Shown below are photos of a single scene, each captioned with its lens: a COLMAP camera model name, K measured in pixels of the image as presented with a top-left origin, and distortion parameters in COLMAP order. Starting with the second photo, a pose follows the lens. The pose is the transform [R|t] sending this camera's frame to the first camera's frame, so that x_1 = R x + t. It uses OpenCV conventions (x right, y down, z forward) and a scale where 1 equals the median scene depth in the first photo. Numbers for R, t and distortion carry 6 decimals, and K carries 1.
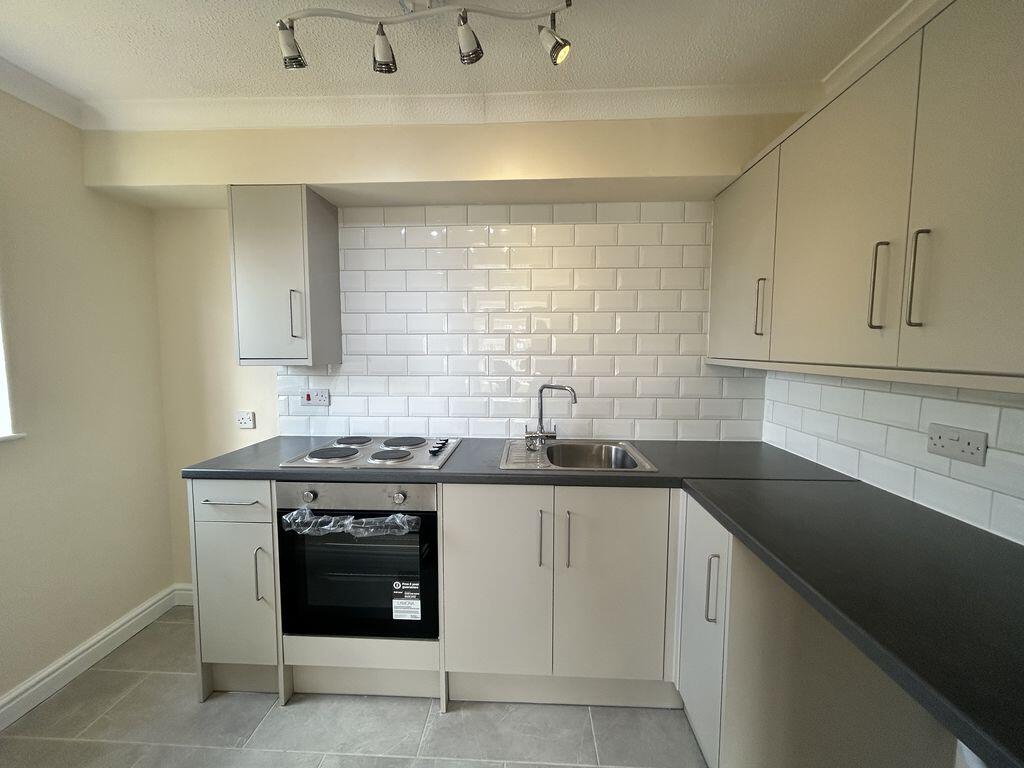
lens RADIAL K [[418.6, 0, 511.4], [0, 418.6, 381.6], [0, 0, 1]] dist [-0.012380, 0.001488]
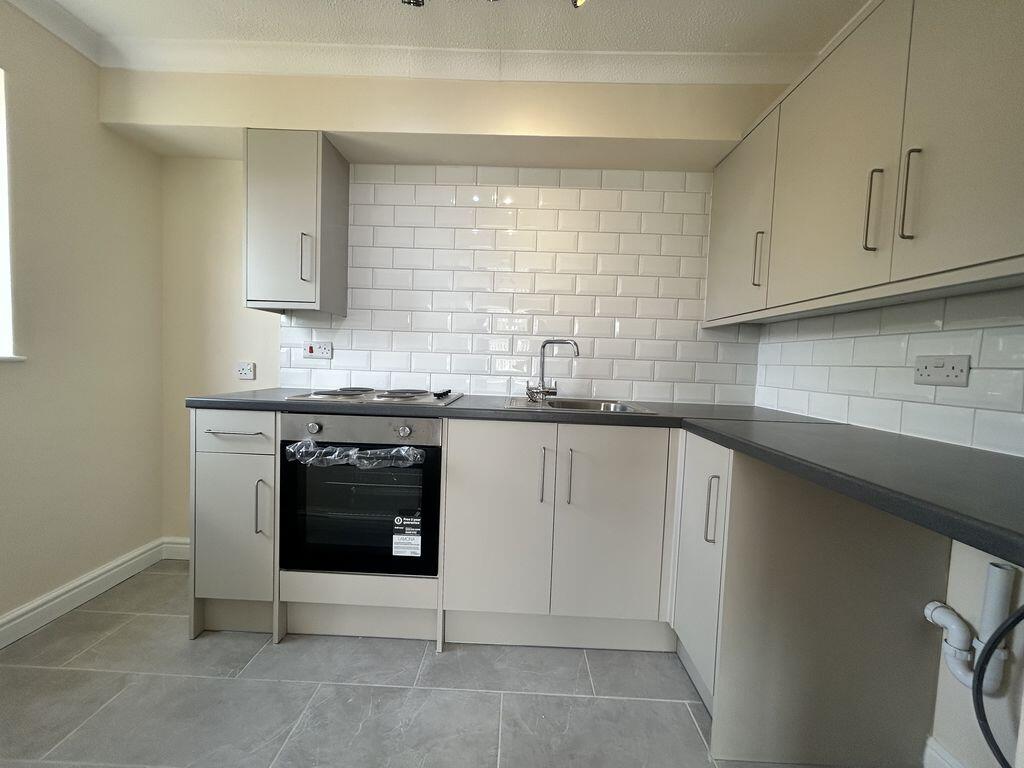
lens RADIAL K [[418.6, 0, 511.5], [0, 418.6, 385.9], [0, 0, 1]] dist [-0.012380, 0.001488]
pose [[0.998990, 0.033792, 0.029630, -0.041576], [-0.033067, 0.999150, -0.024608, 0.175296], [-0.030437, 0.023603, 0.999258, -0.020832]]
